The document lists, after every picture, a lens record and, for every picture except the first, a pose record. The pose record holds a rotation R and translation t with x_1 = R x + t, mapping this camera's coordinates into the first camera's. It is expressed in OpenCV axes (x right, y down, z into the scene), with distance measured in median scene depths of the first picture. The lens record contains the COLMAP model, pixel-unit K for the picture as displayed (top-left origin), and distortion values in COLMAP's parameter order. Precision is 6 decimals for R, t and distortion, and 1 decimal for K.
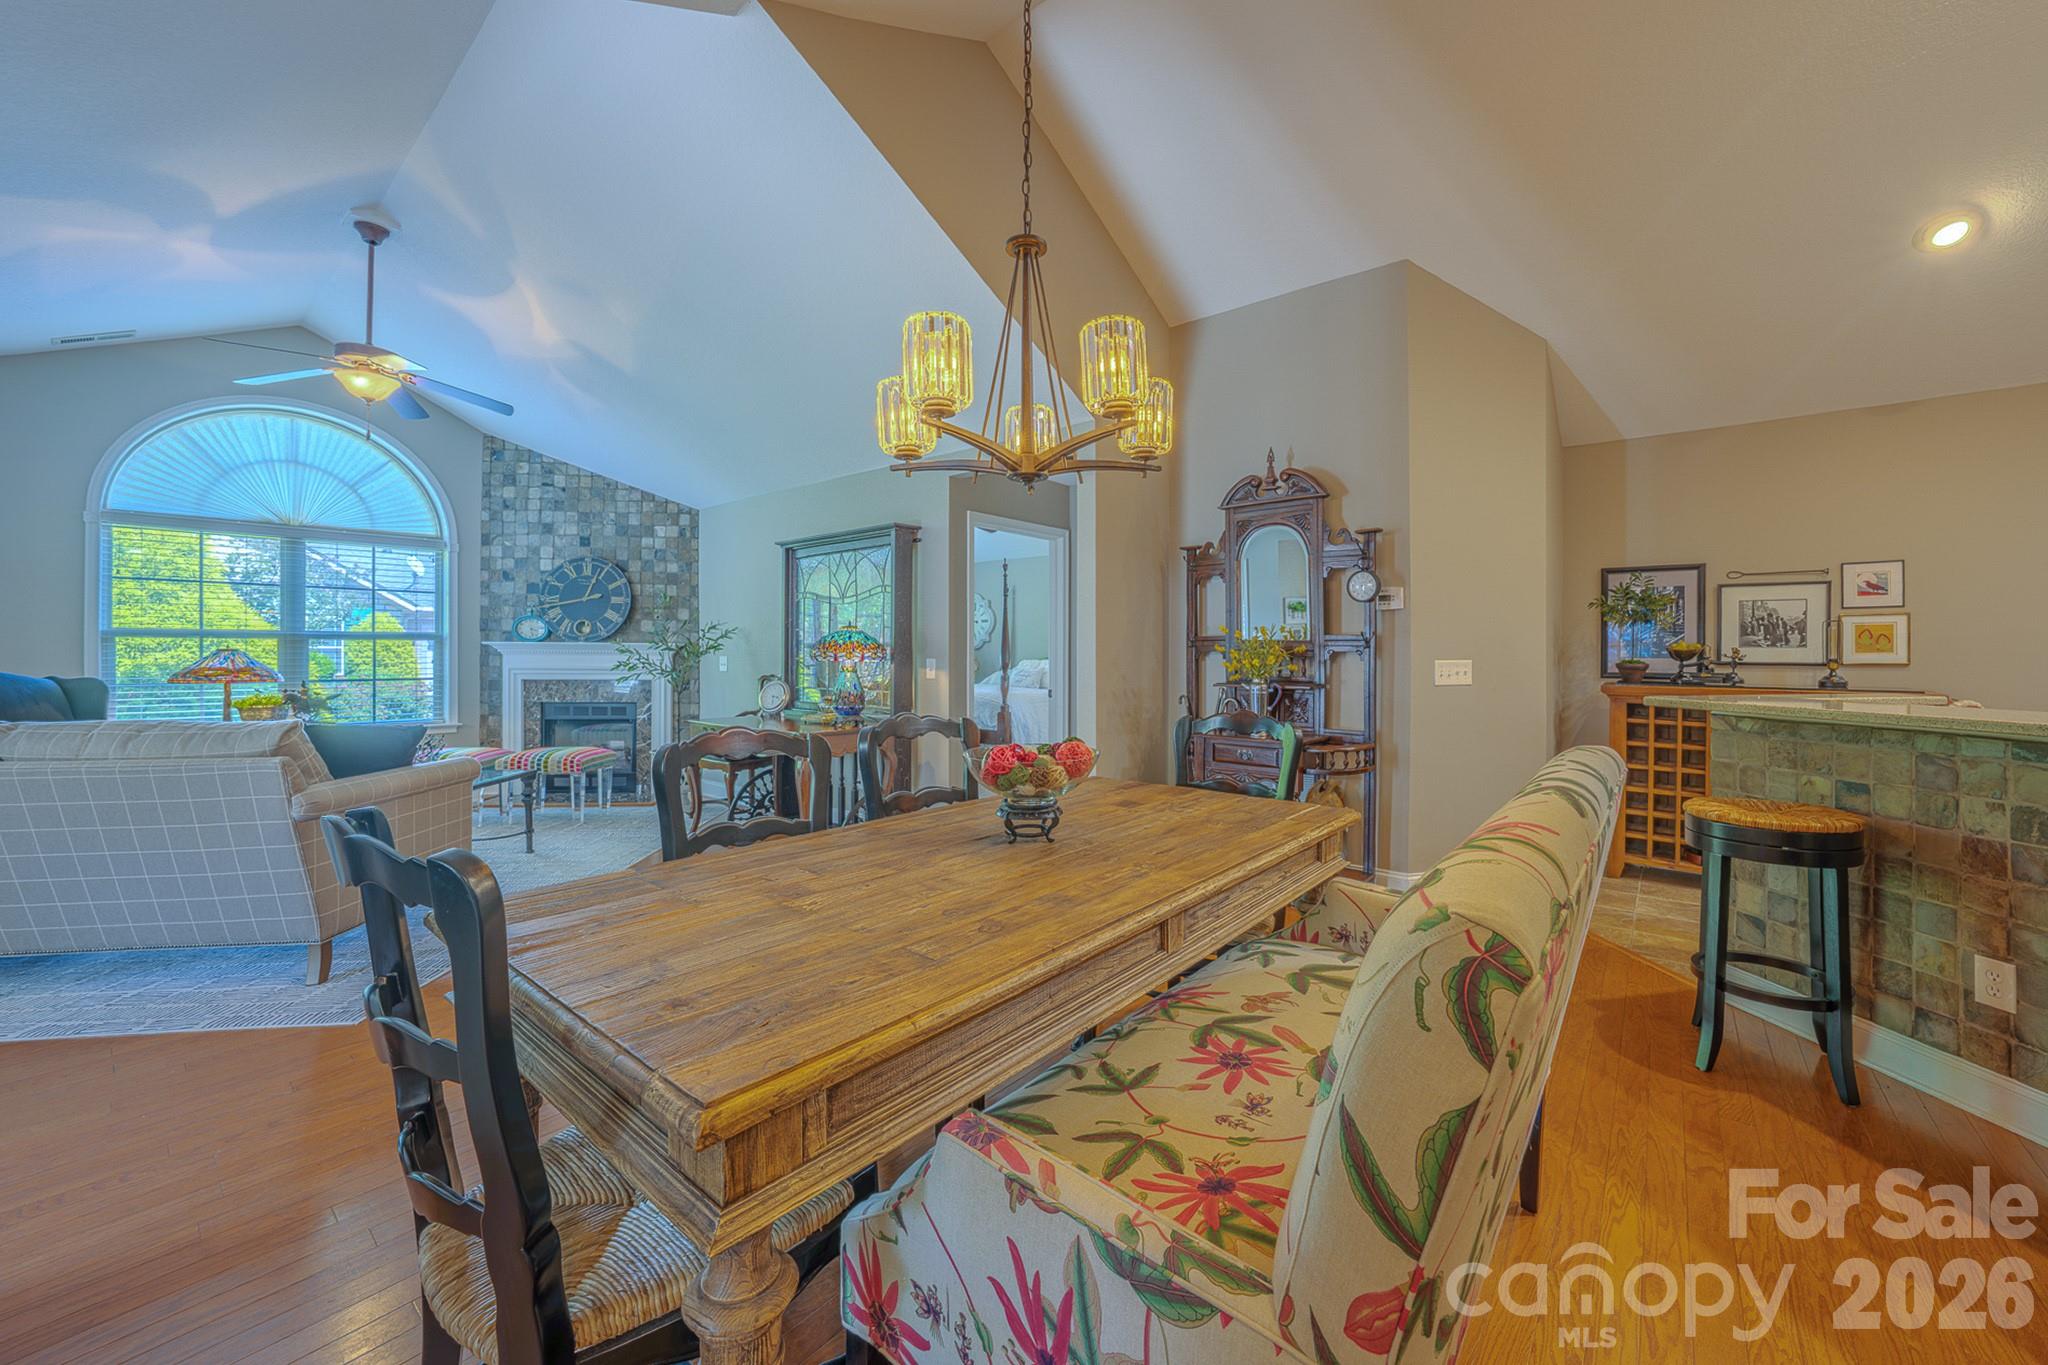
lens RADIAL K [[772.7, 0, 1087.7], [0, 772.7, 655.5], [0, 0, 1]] dist [-0.020974, 0.000099]
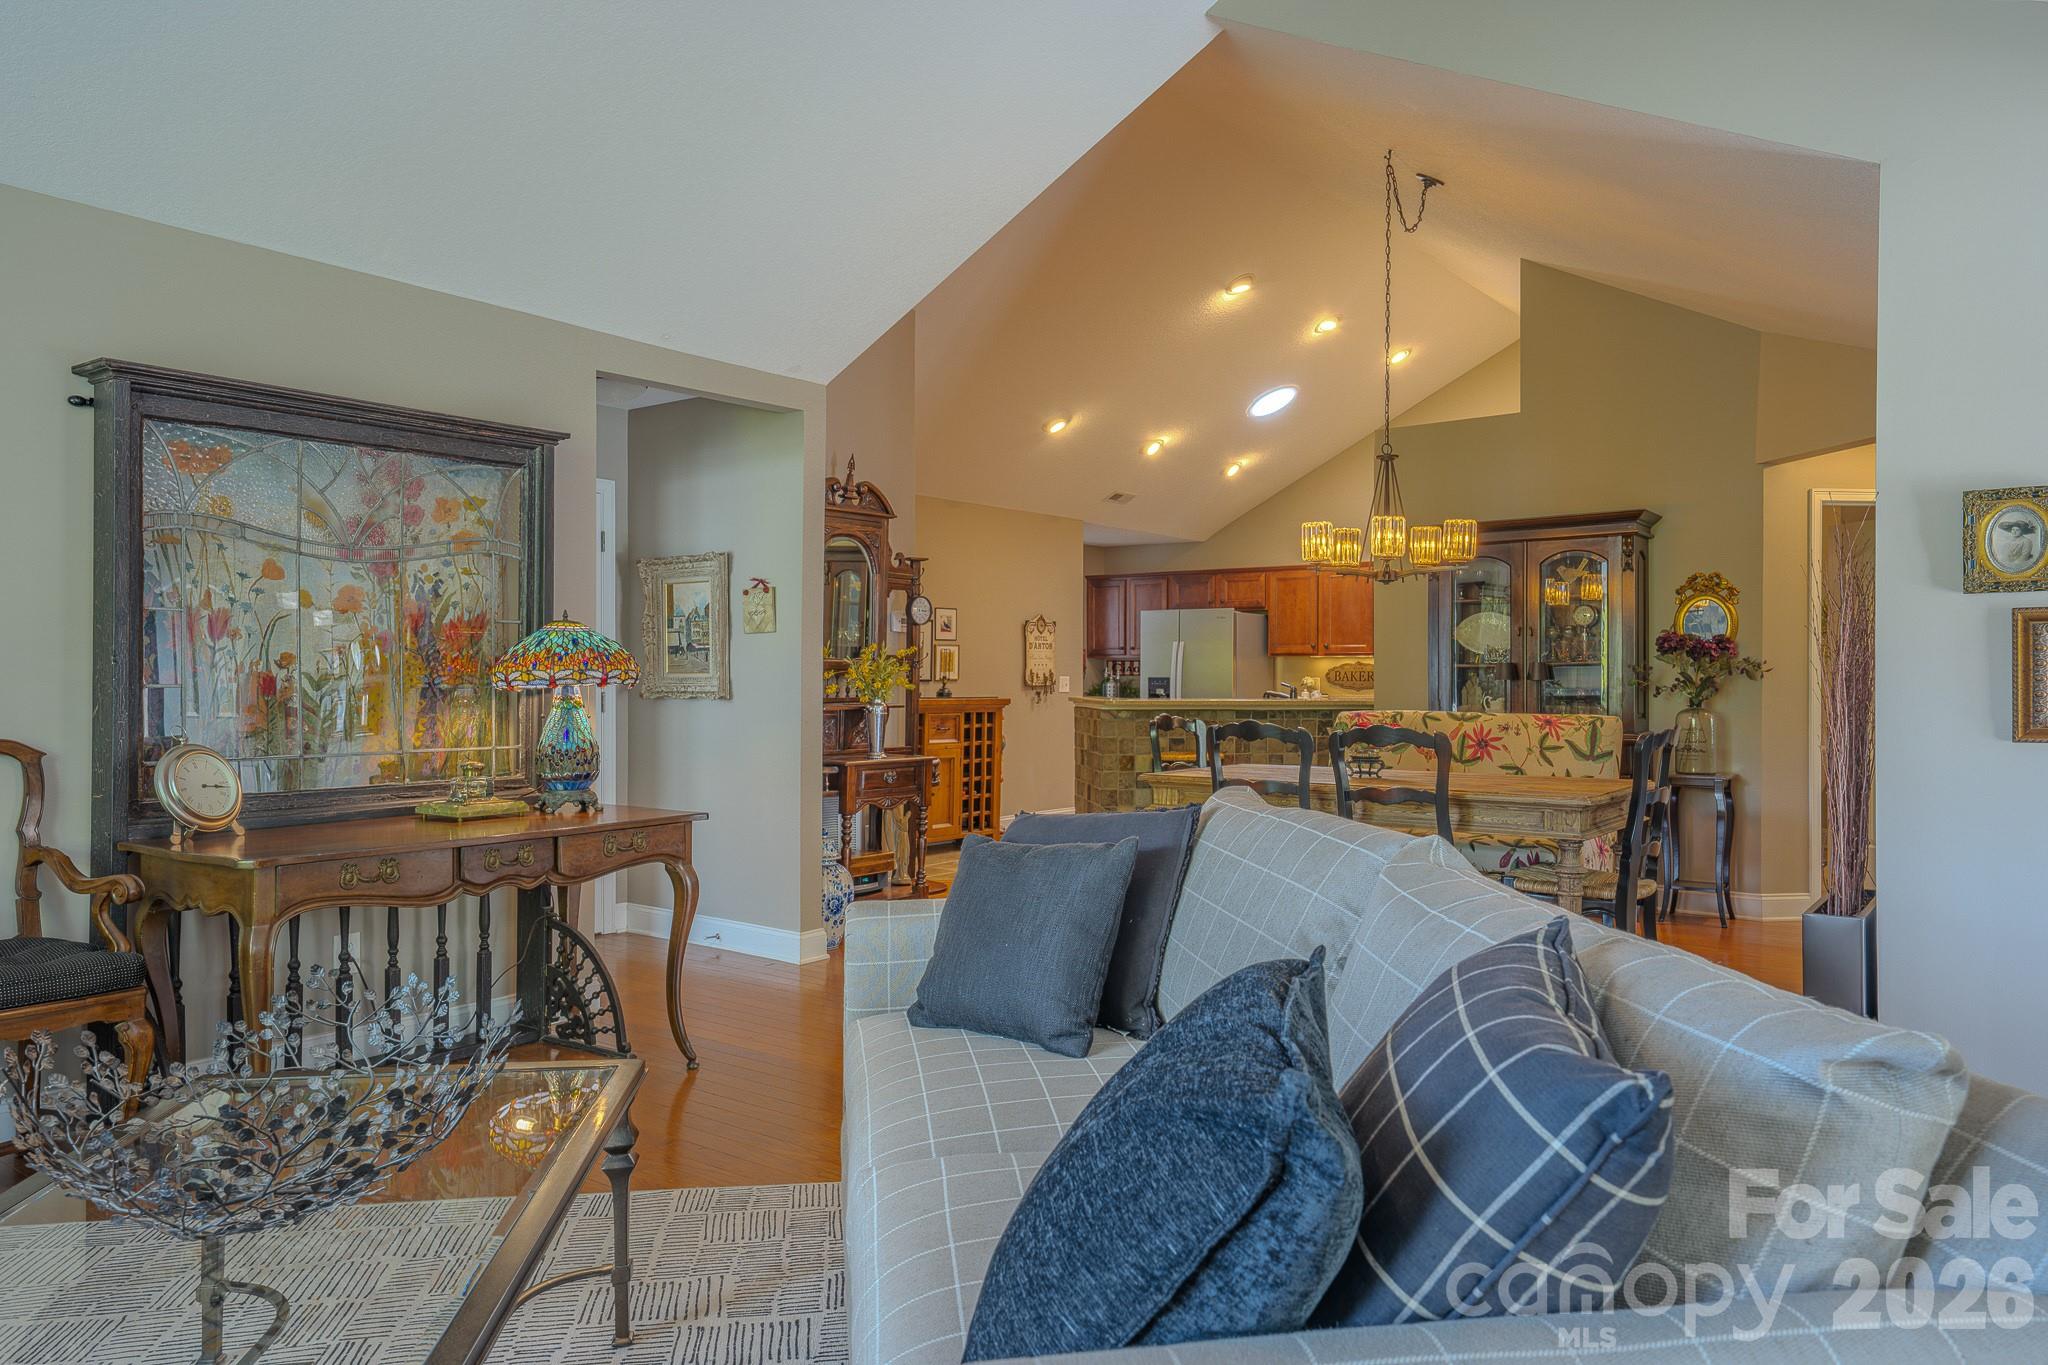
lens RADIAL K [[1349.1, 0, 1022.6], [0, 1349.1, 672.6], [0, 0, 1]] dist [0.034487, -0.000181]
pose [[0.006879, -0.000490, 0.999976, -1.148995], [0.001666, 0.999998, 0.000479, -0.002453], [-0.999975, 0.001663, 0.006879, 0.636281]]
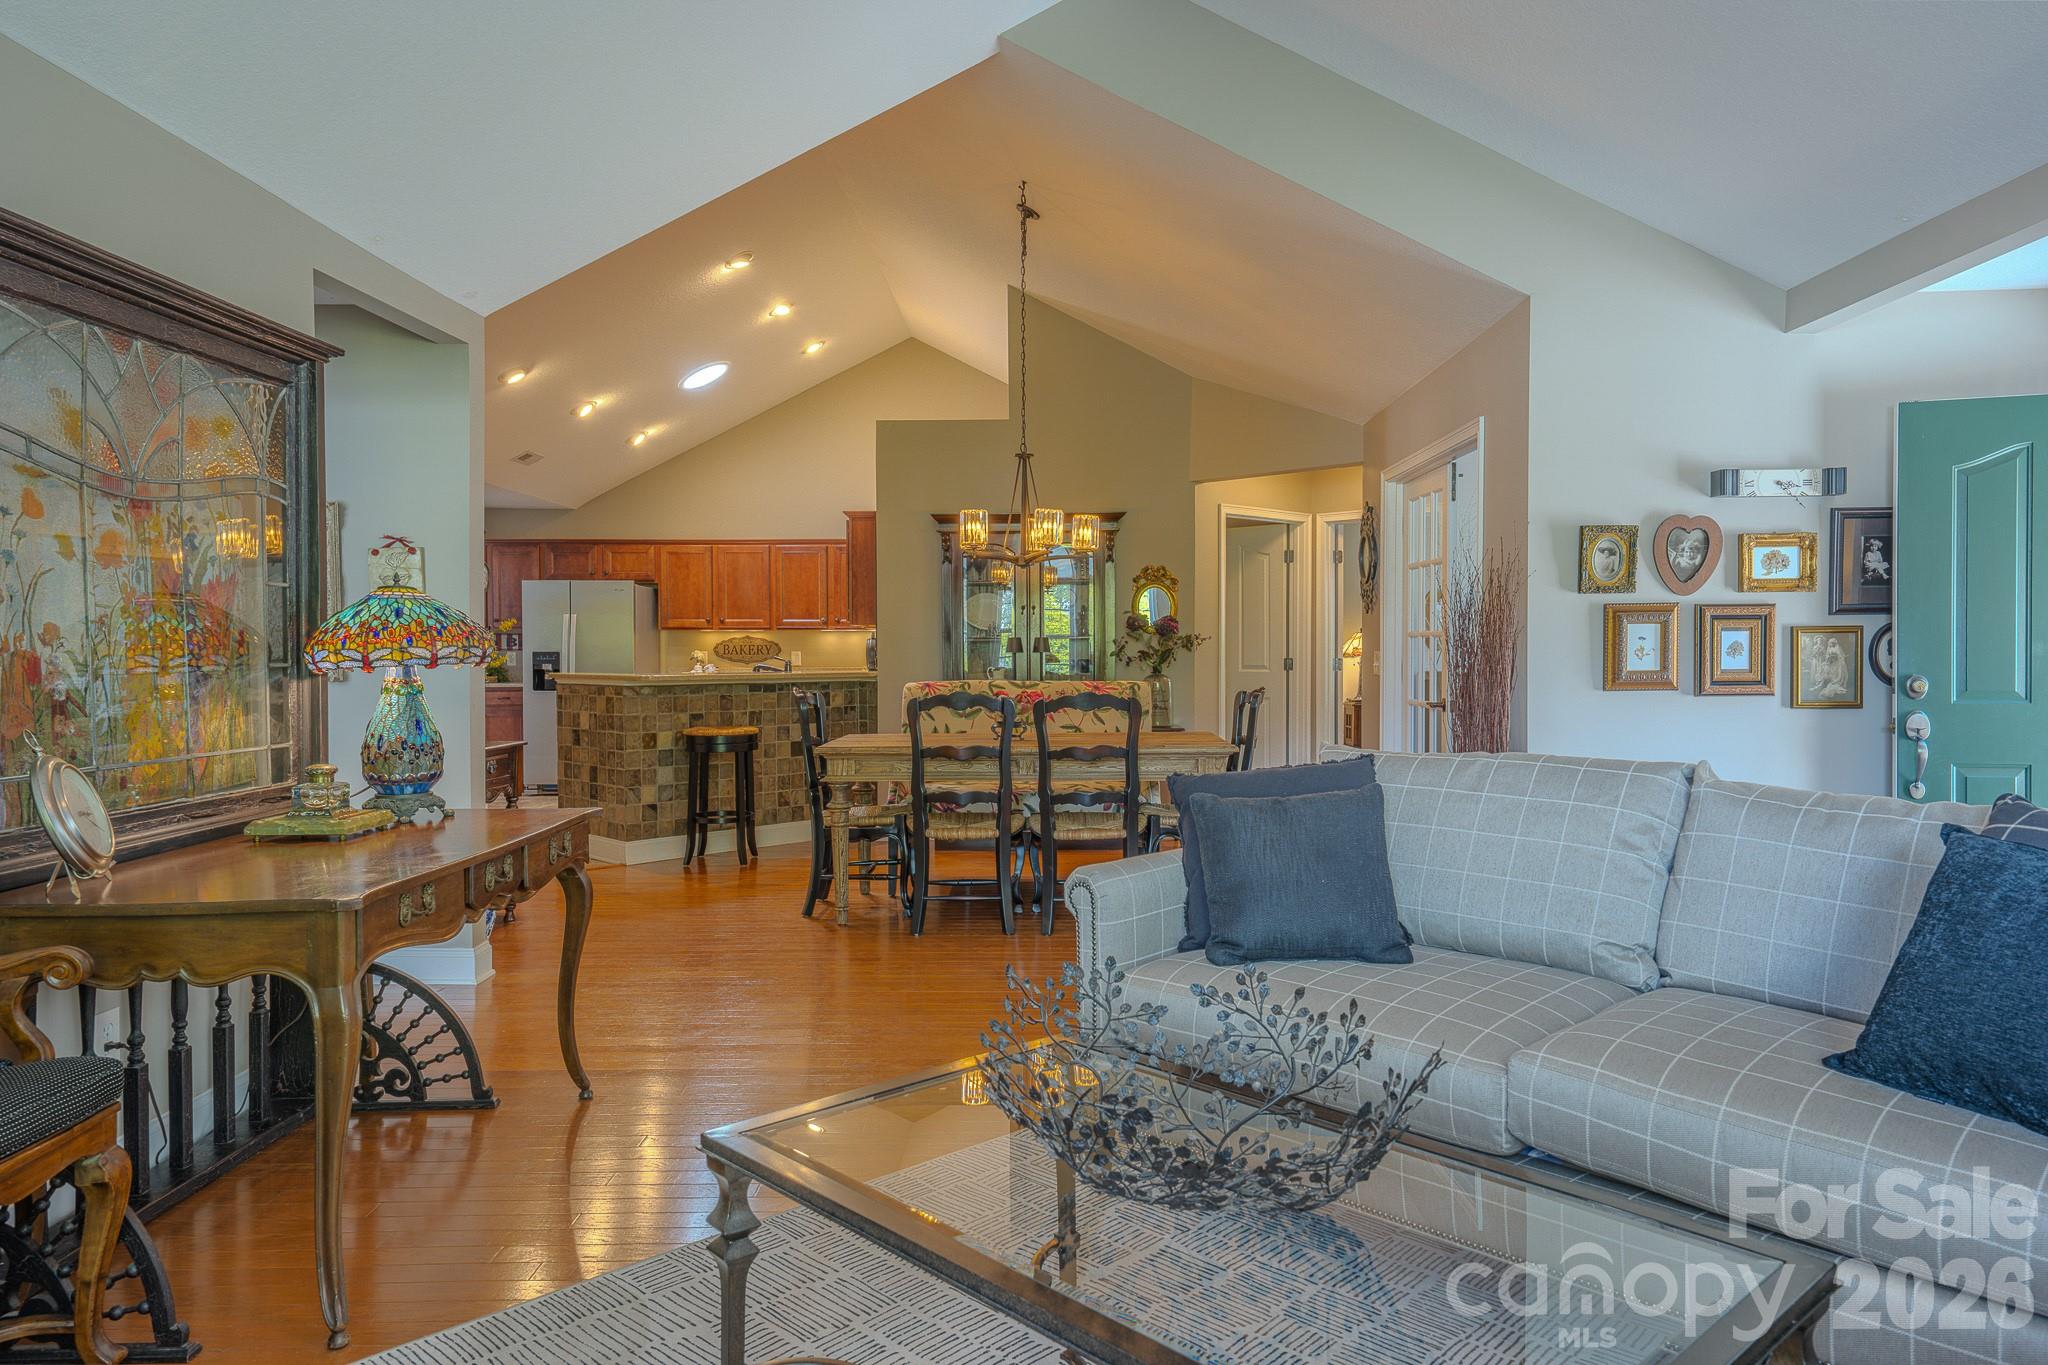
lens RADIAL K [[1340.8, 0, 1030.7], [0, 1340.8, 679.0], [0, 0, 1]] dist [0.032634, -0.000330]
pose [[-0.592089, -0.019618, 0.805634, -1.044446], [0.003799, 0.999625, 0.027134, -0.005197], [-0.805864, 0.019126, -0.591792, 1.084189]]
